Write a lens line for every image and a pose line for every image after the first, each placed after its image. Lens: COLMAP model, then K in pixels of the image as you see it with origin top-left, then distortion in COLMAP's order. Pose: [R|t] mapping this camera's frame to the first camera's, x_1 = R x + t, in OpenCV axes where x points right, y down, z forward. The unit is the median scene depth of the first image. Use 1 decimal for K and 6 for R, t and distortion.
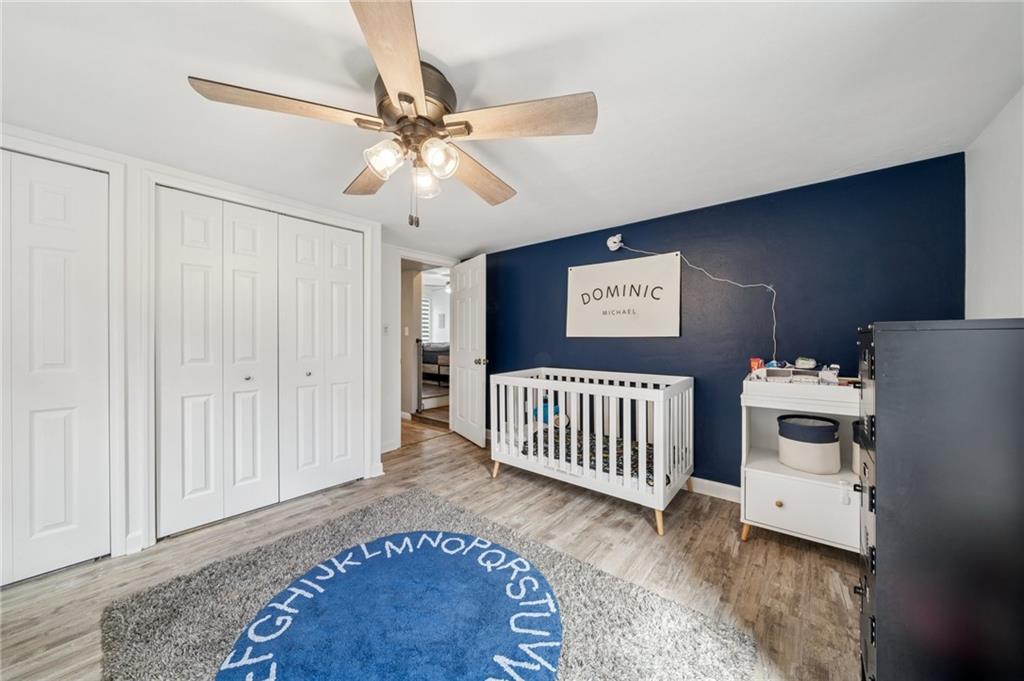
lens RADIAL K [[351.6, 0, 512.0], [0, 351.6, 340.5], [0, 0, 1]] dist [-0.000448, -0.000011]
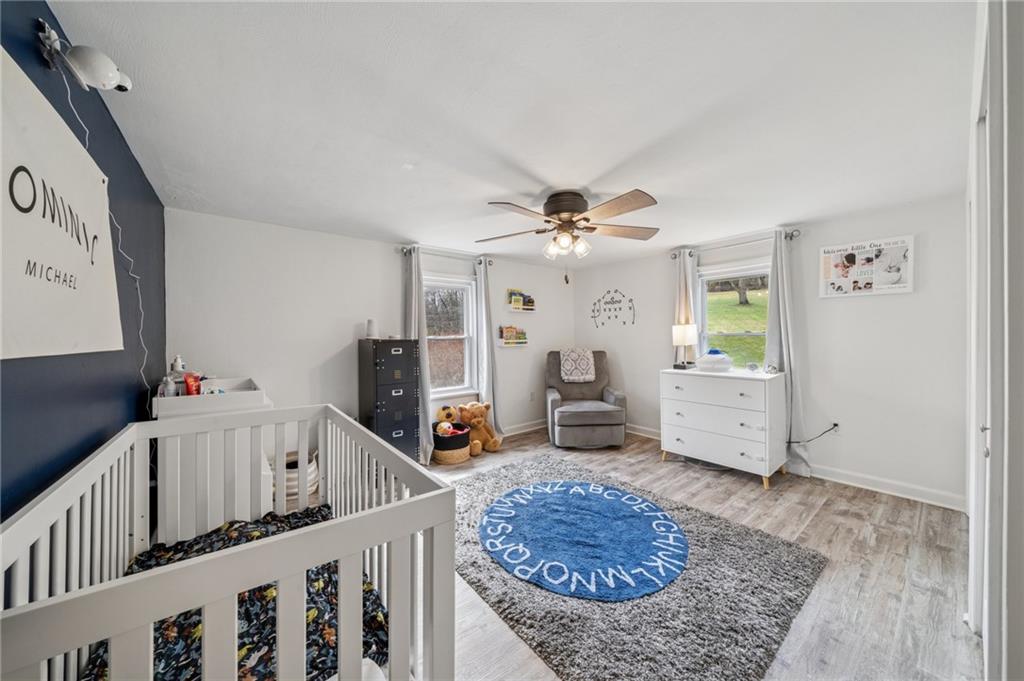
lens RADIAL K [[351.6, 0, 512.0], [0, 351.6, 340.5], [0, 0, 1]] dist [-0.000448, -0.000011]
pose [[-0.978406, 0.001096, 0.206689, -0.271948], [0.001921, 0.999991, 0.003789, -0.021277], [-0.206683, 0.004104, -0.978399, 2.112241]]
